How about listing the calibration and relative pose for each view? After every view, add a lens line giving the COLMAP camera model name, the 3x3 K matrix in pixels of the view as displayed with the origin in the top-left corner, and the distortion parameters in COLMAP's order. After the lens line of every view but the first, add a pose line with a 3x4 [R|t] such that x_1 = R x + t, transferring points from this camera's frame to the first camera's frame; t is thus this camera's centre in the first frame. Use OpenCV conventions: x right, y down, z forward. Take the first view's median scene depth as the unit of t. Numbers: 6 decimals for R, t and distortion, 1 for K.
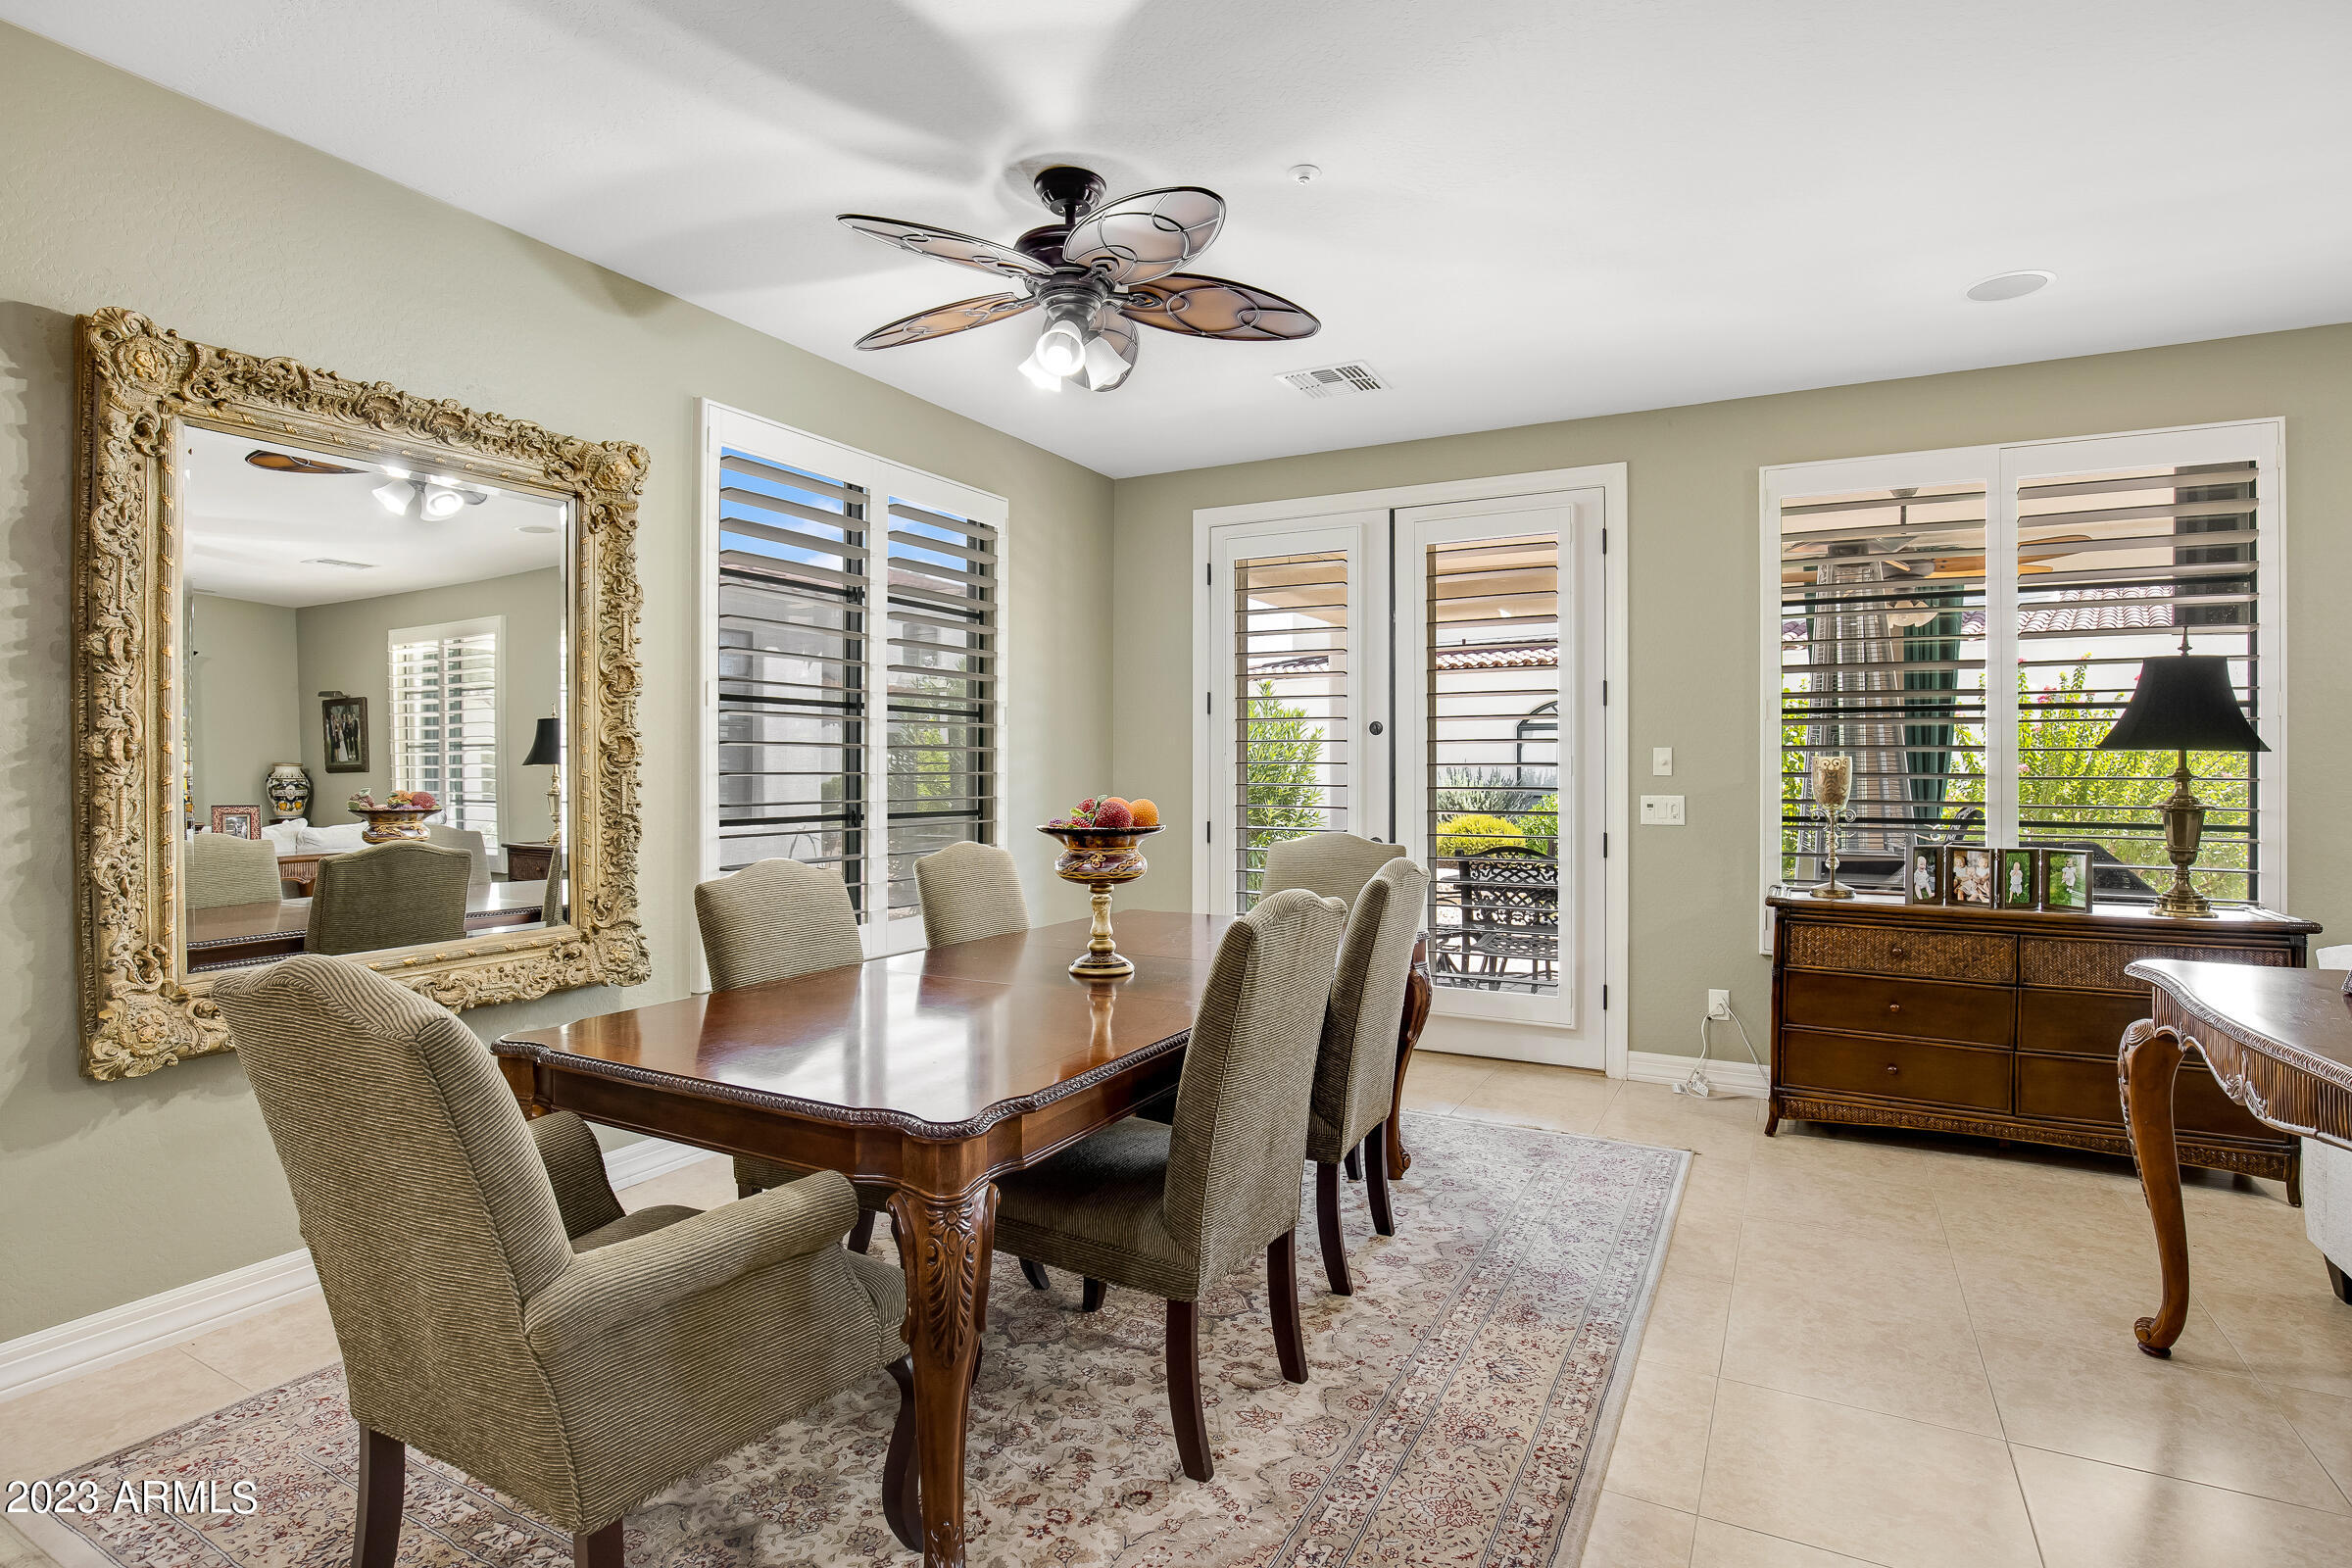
lens RADIAL K [[1152.5, 0, 1194.4], [0, 1152.5, 761.0], [0, 0, 1]] dist [-0.026219, 0.003320]
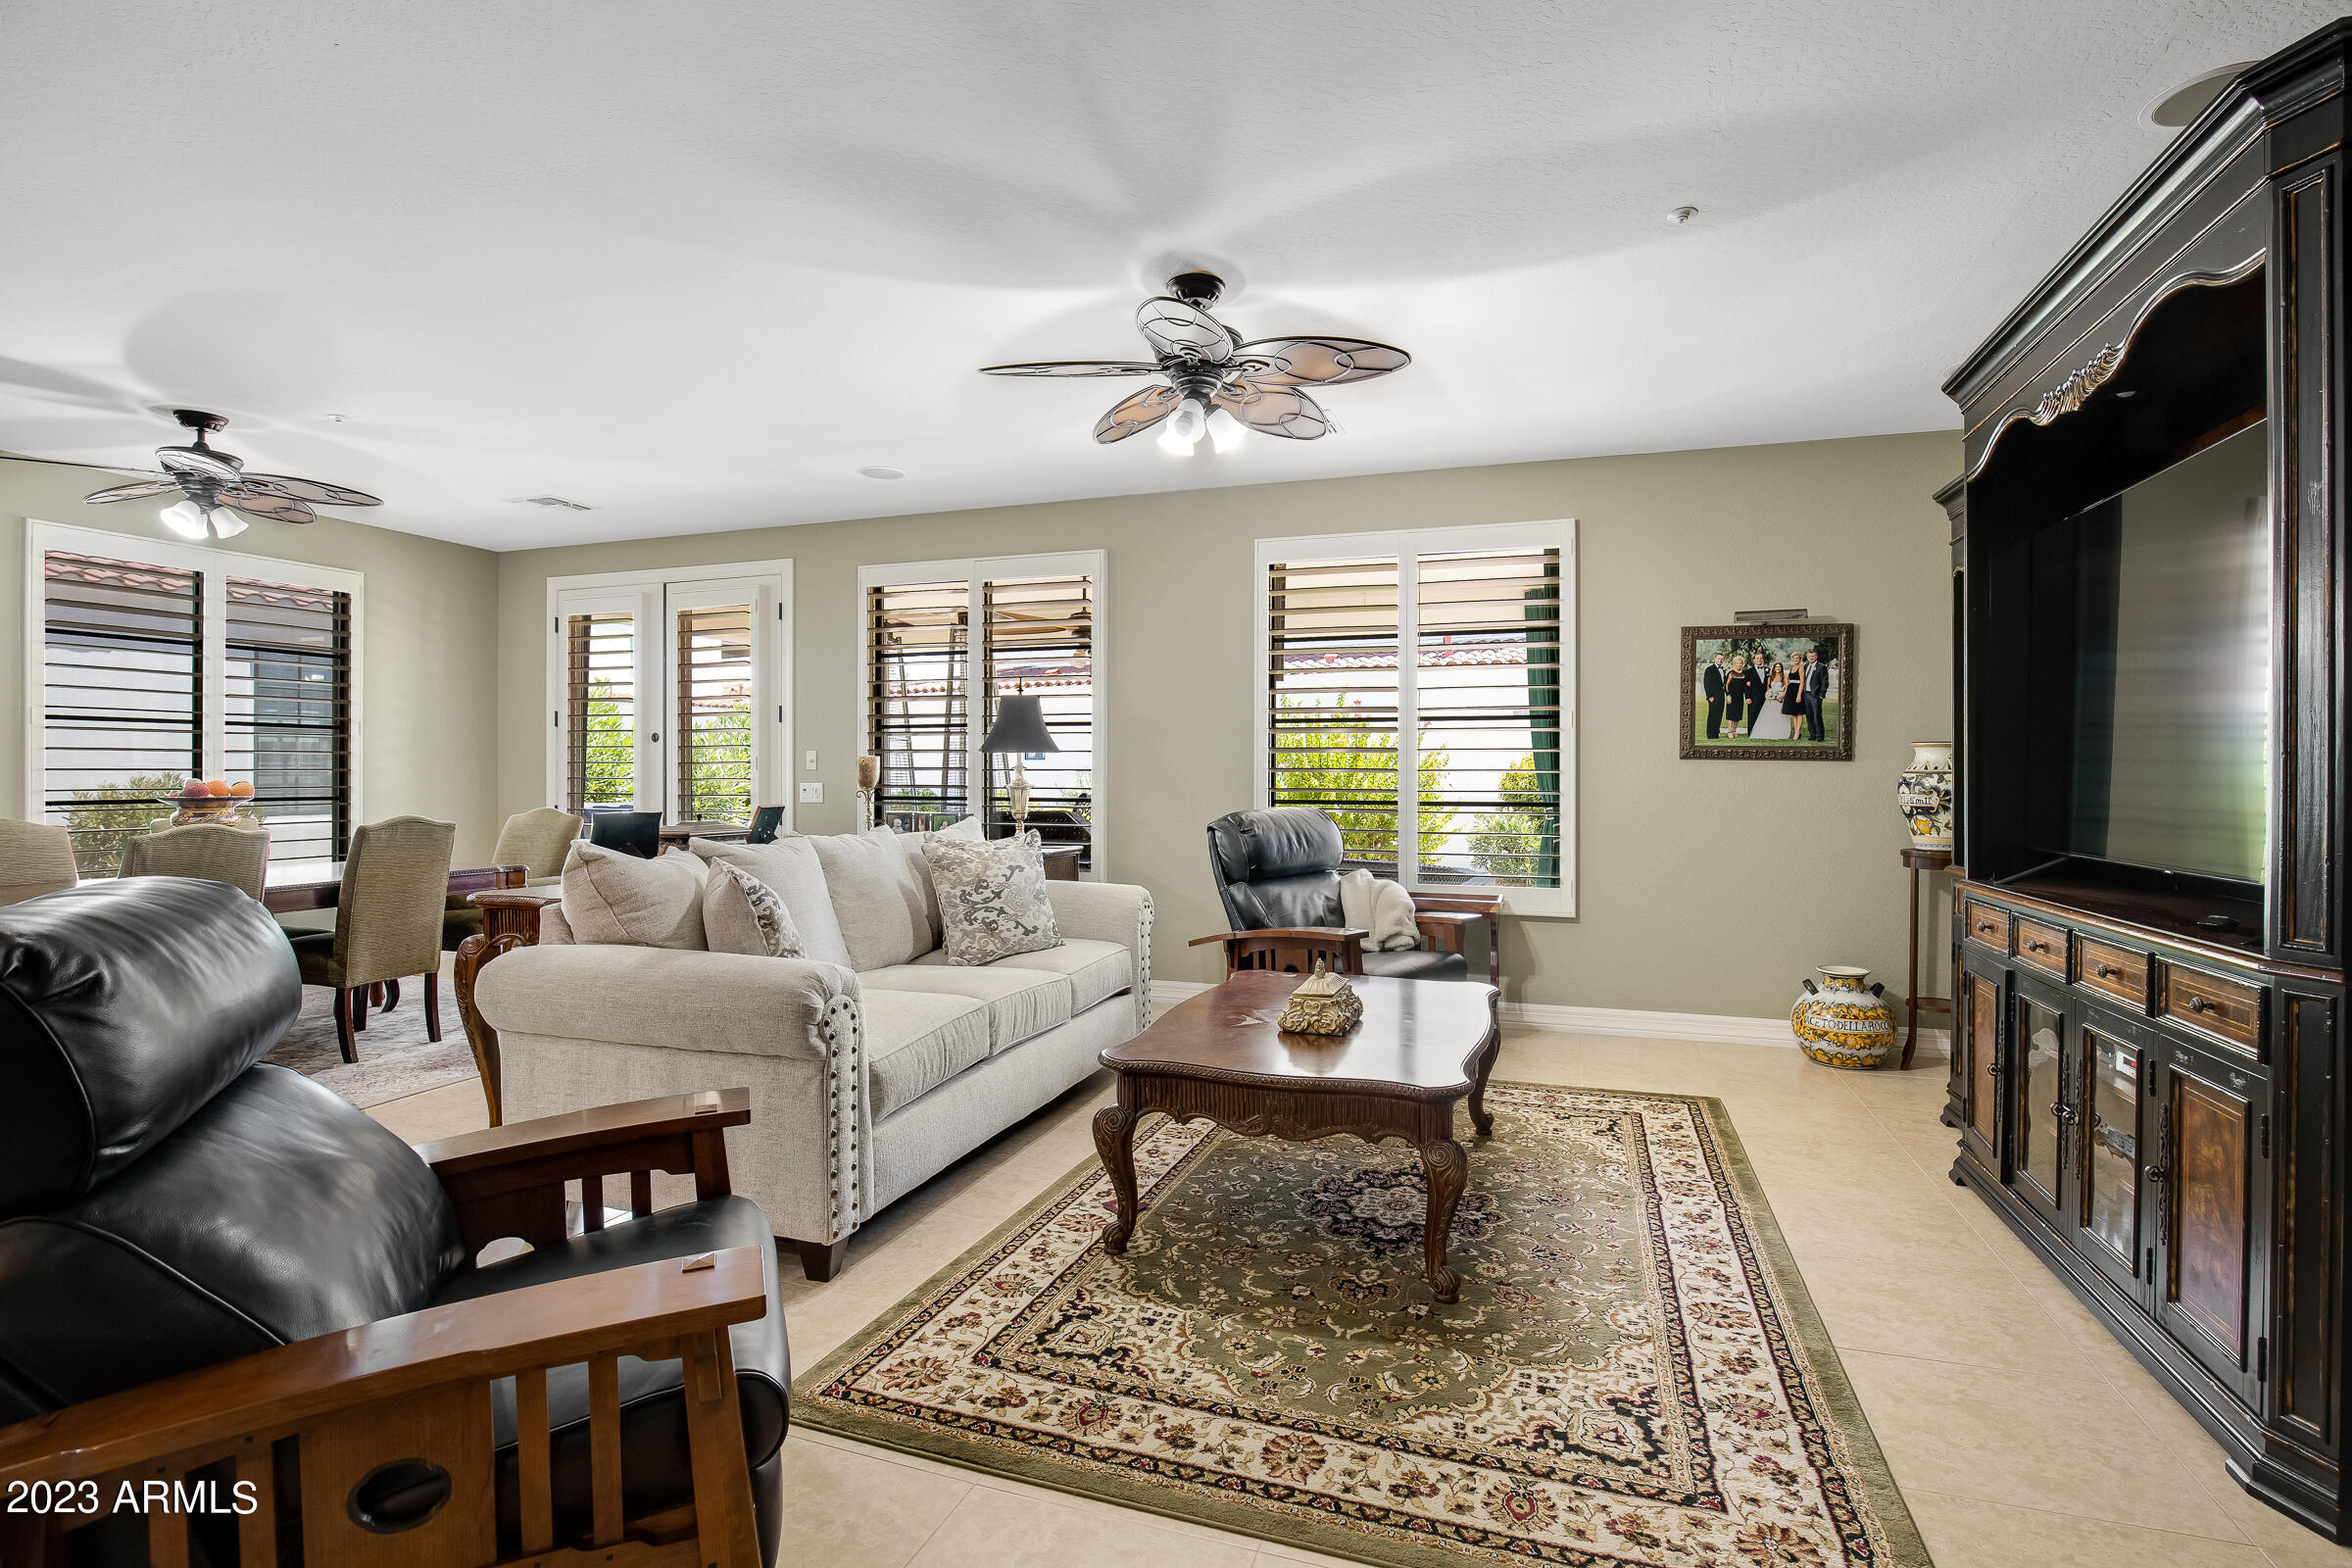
lens RADIAL K [[1114.4, 0, 1190.7], [0, 1114.4, 772.6], [0, 0, 1]] dist [-0.030446, 0.005344]
pose [[0.989276, -0.004117, 0.146000, 0.839032], [0.002960, 0.999963, 0.008138, 0.007196], [-0.146028, -0.007619, 0.989251, -0.610197]]
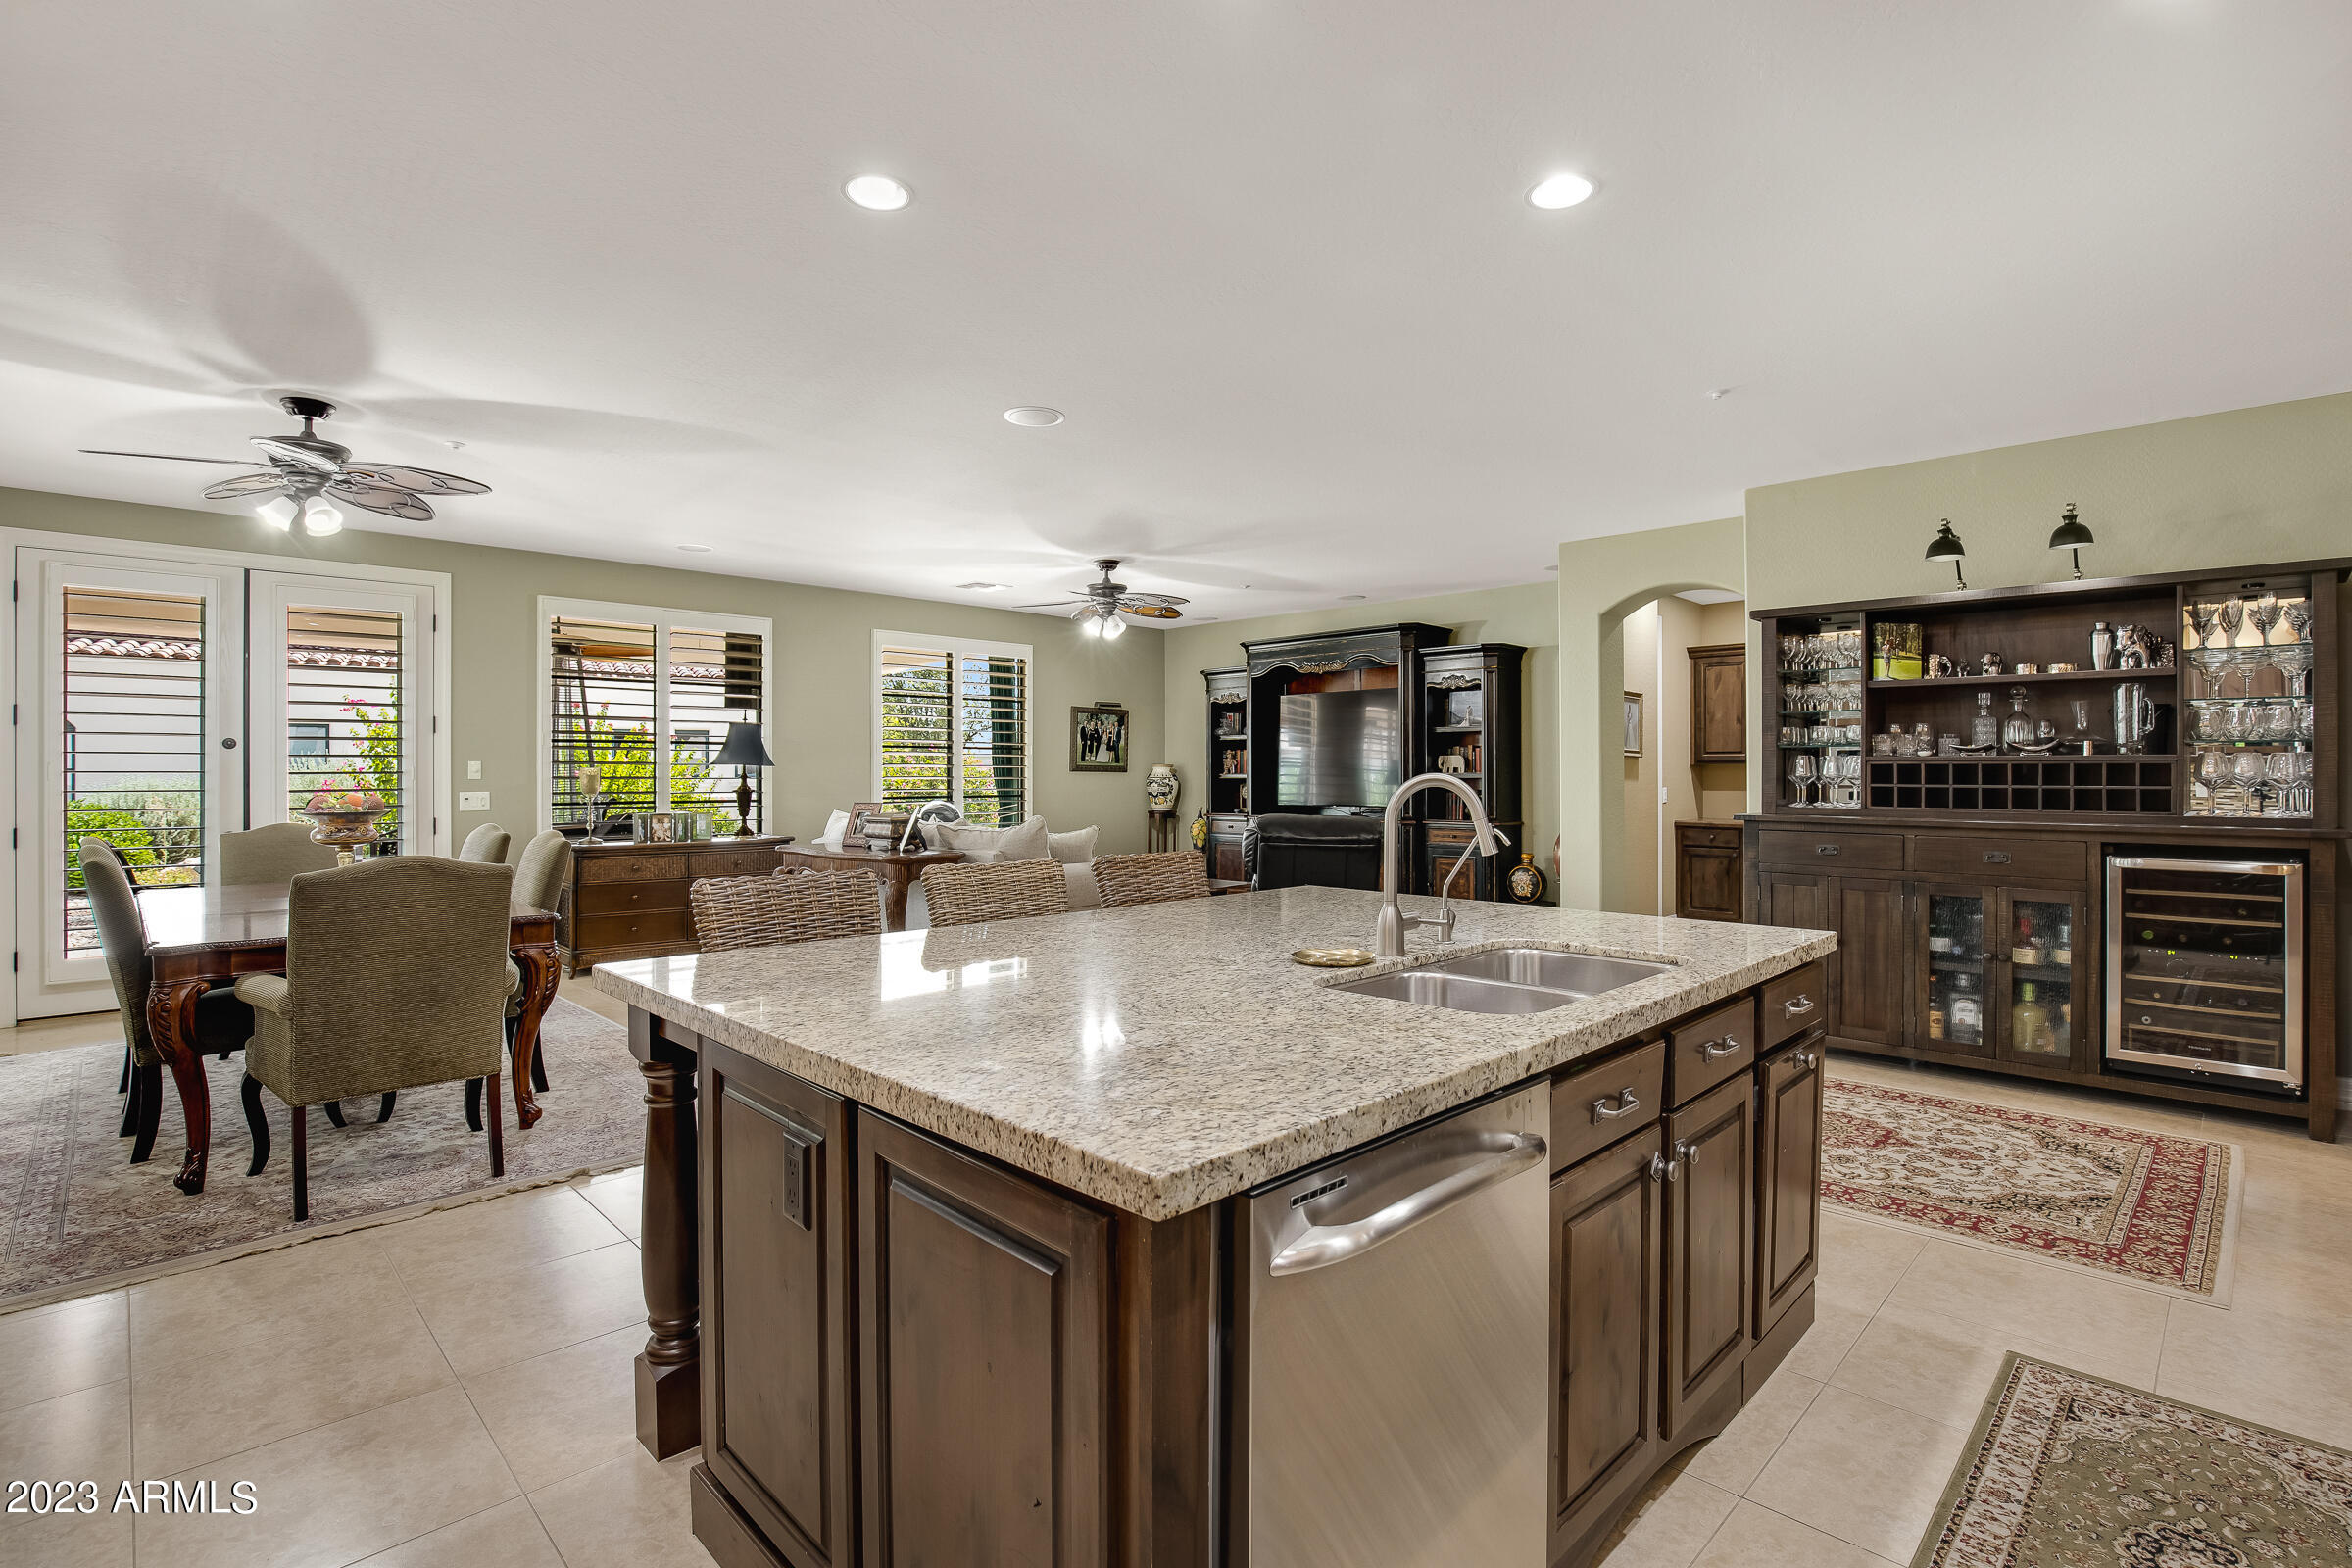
lens RADIAL K [[1114.4, 0, 1192.0], [0, 1114.4, 774.7], [0, 0, 1]] dist [-0.030446, 0.005344]
pose [[0.292555, -0.005575, 0.956232, -0.910929], [-0.002519, 0.999975, 0.006601, -0.007085], [-0.956245, -0.004340, 0.292534, -0.461233]]
